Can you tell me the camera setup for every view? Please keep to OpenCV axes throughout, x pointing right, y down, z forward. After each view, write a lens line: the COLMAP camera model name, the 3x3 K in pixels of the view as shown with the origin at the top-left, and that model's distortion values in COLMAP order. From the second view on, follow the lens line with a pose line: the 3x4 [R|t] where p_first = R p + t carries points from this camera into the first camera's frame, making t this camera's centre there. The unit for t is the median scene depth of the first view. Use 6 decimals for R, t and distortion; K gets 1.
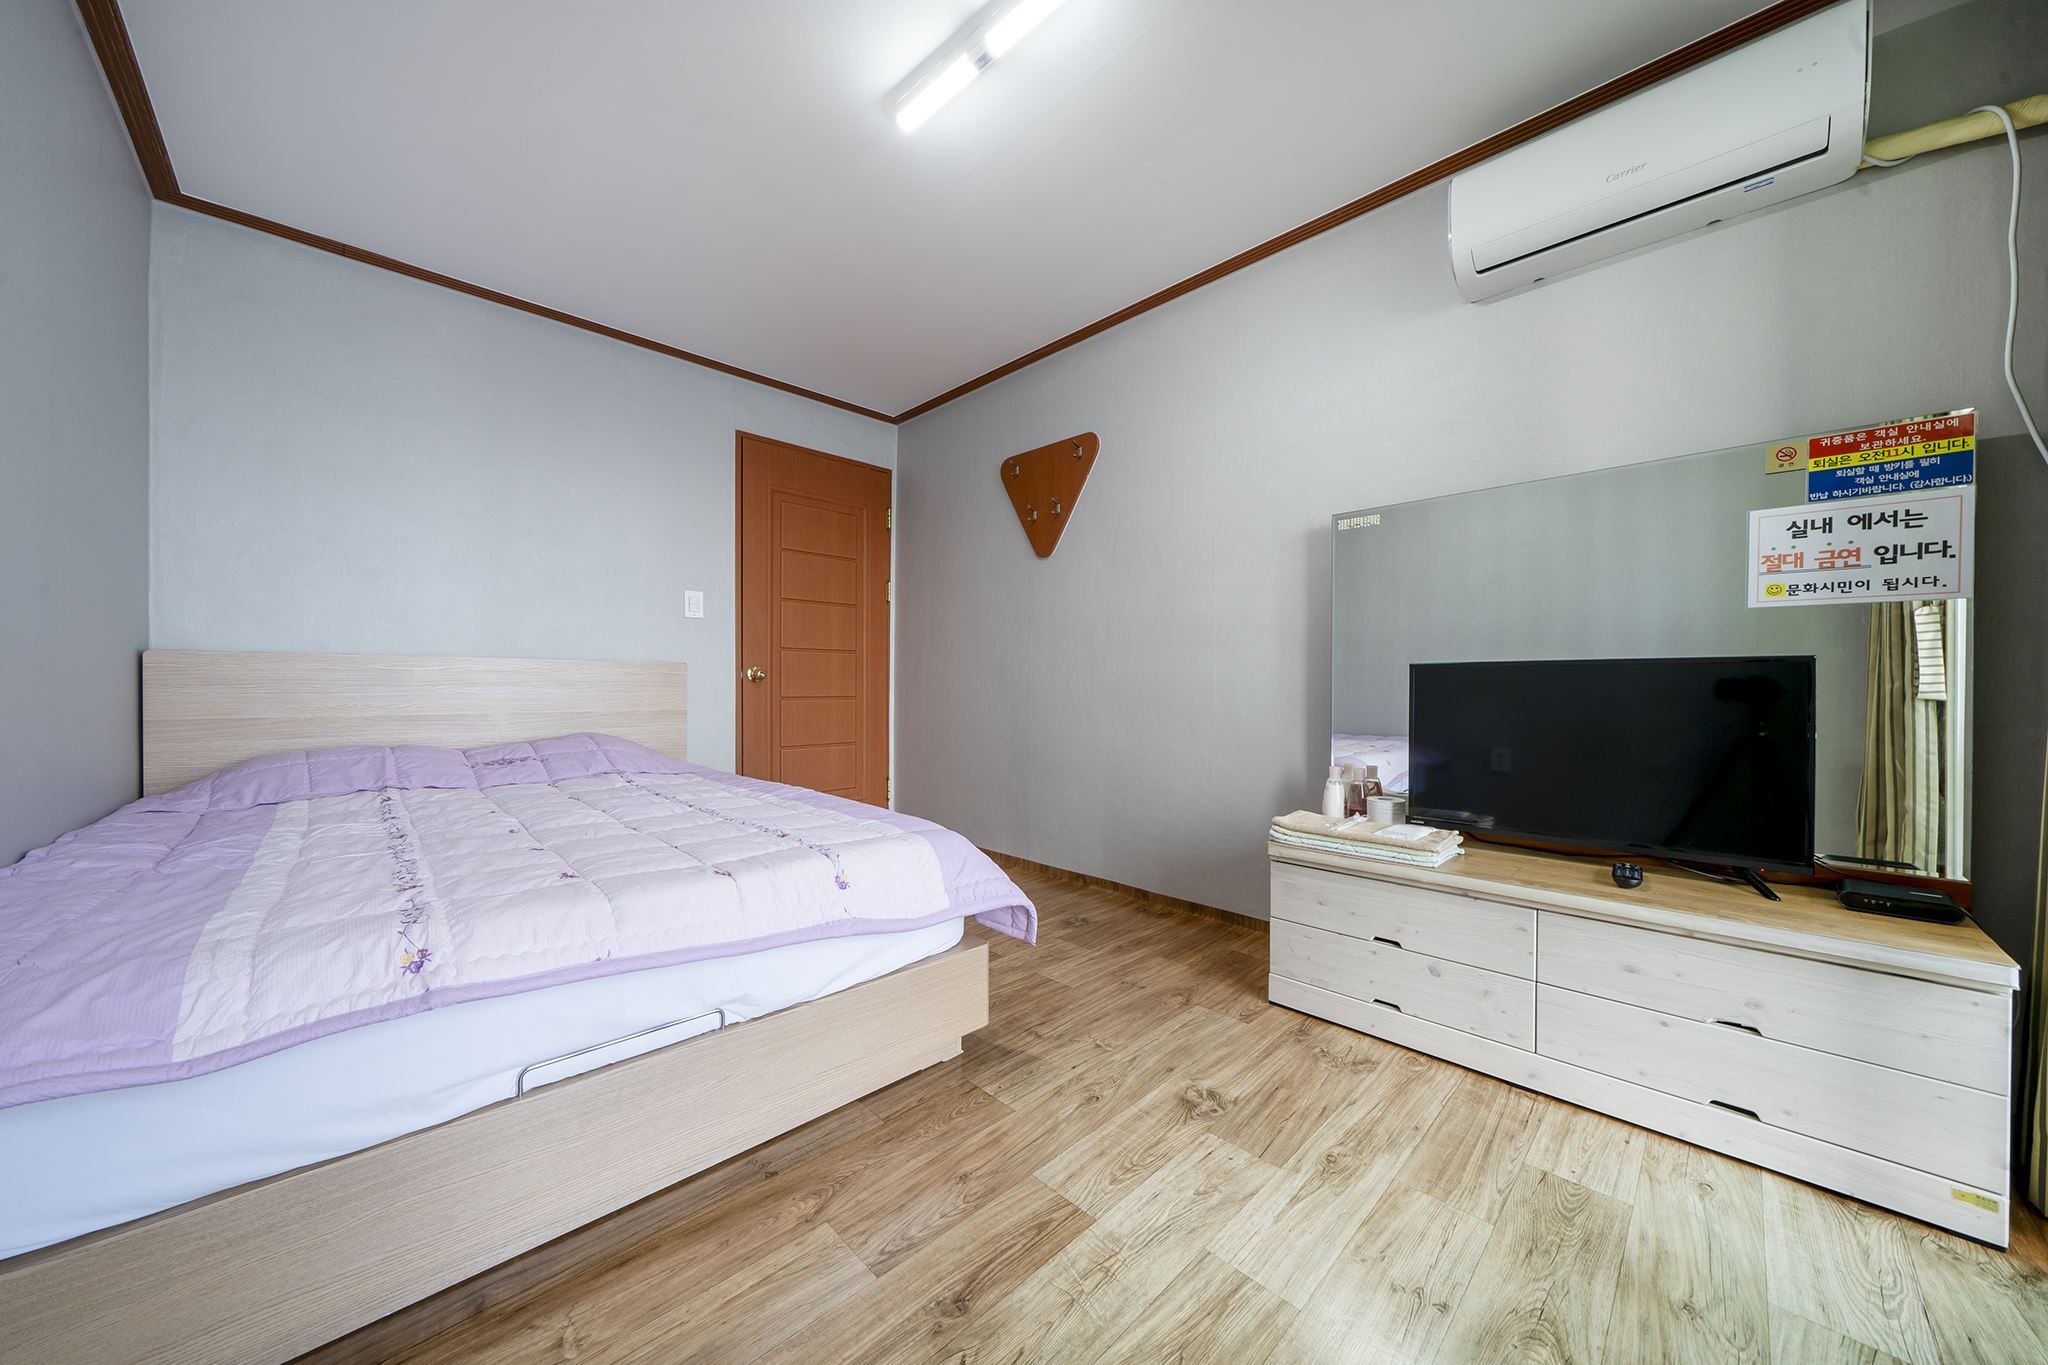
lens RADIAL K [[697.7, 0, 1017.8], [0, 697.7, 689.9], [0, 0, 1]] dist [-0.000766, 0.000102]
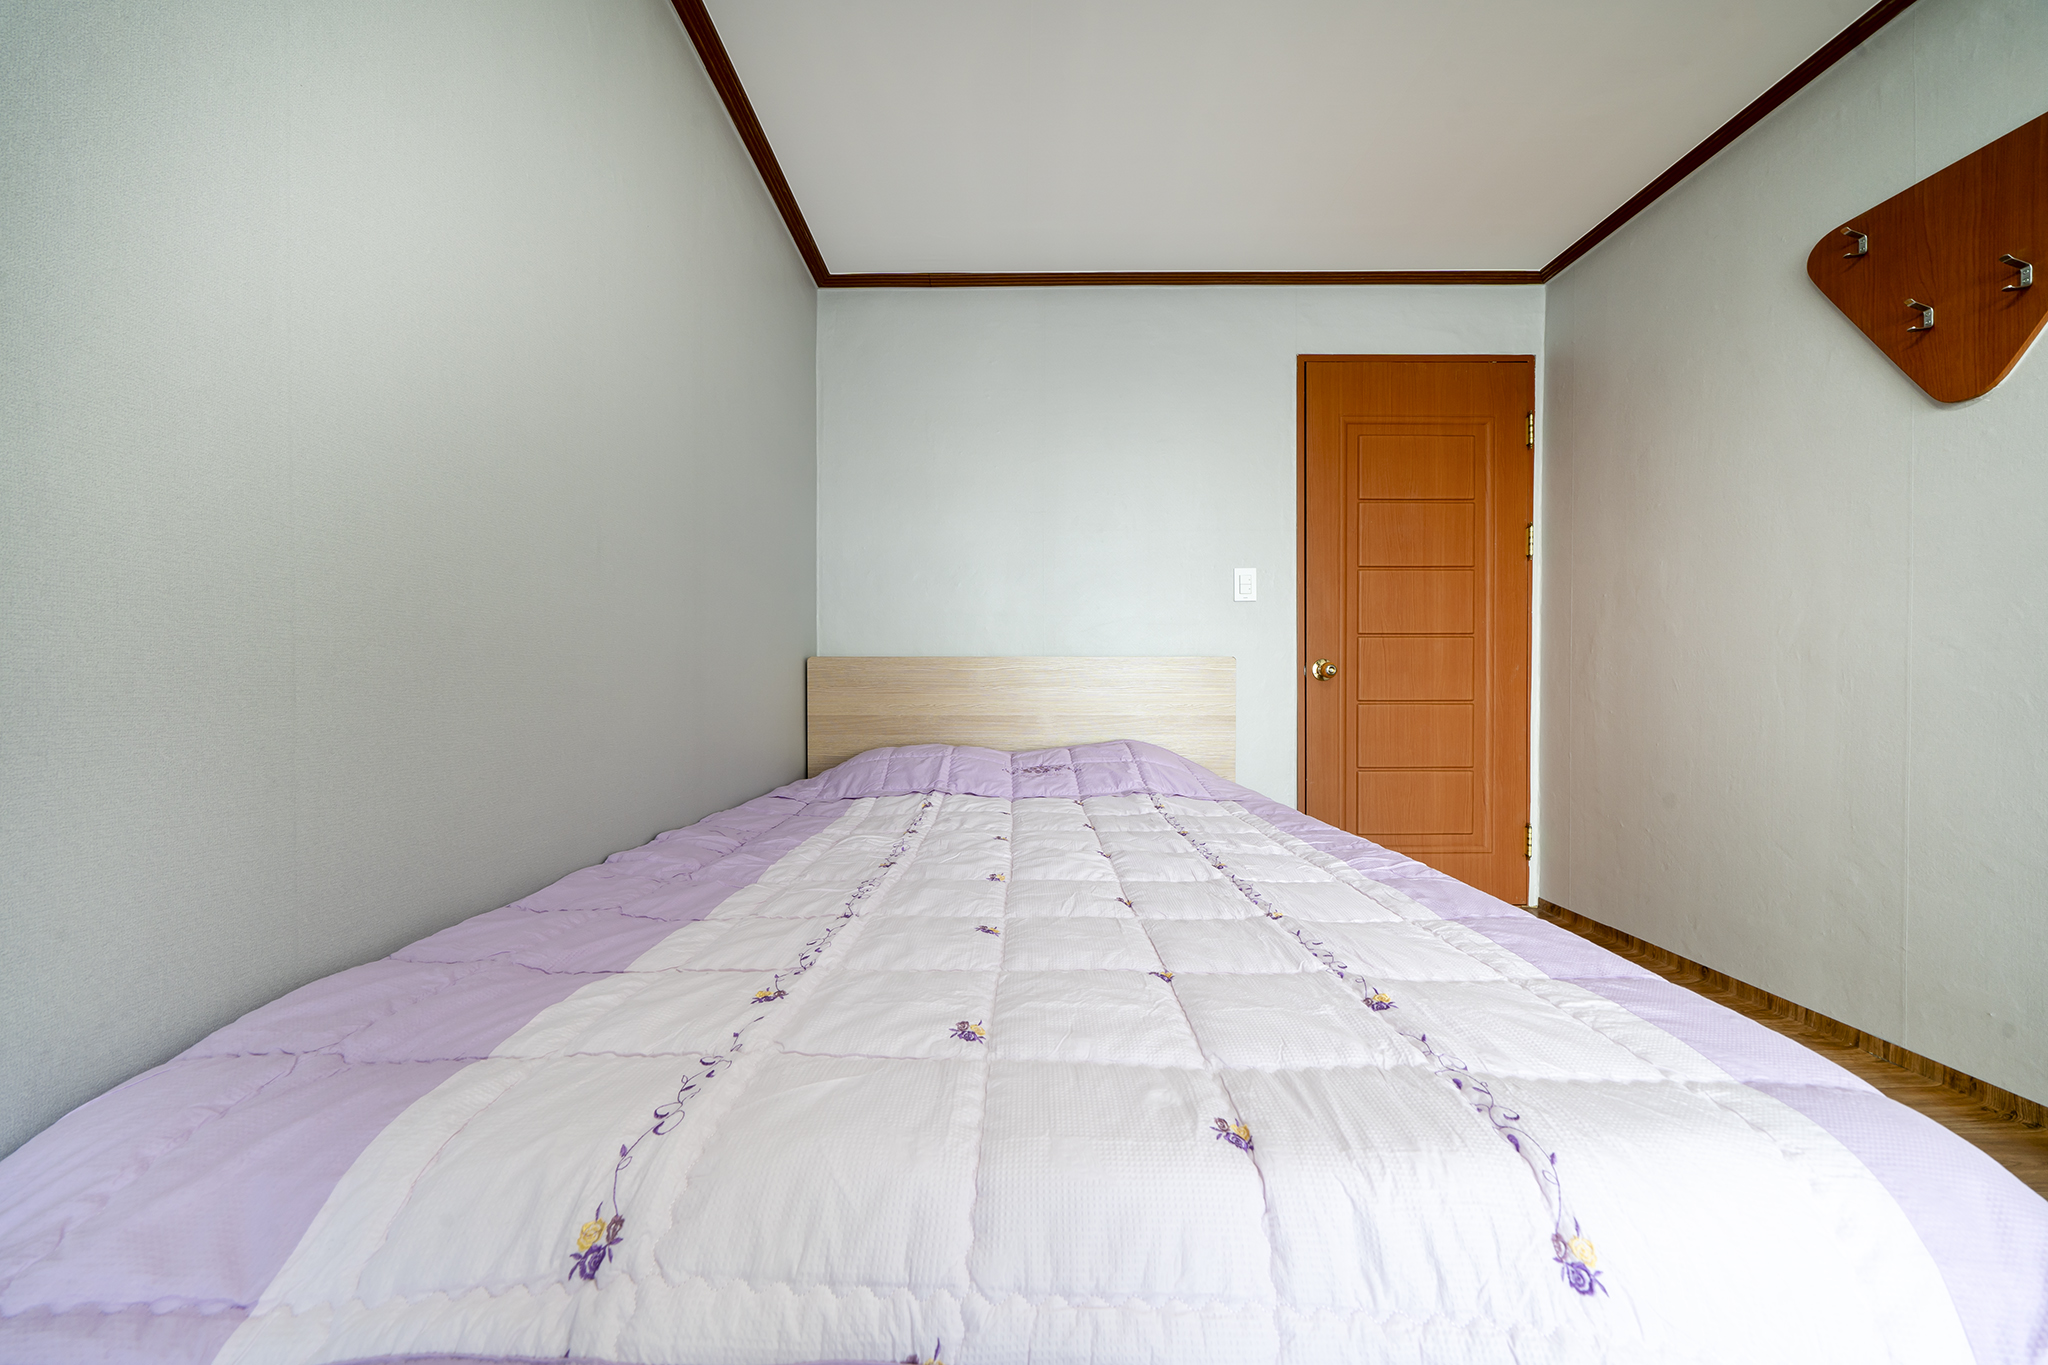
lens RADIAL K [[719.9, 0, 1006.5], [0, 719.9, 691.0], [0, 0, 1]] dist [-0.000037, -0.006762]
pose [[0.713815, 0.000490, -0.700335, -0.087496], [-0.000483, 1.000000, 0.000207, 0.000402], [0.700335, 0.000190, 0.713815, 0.237154]]
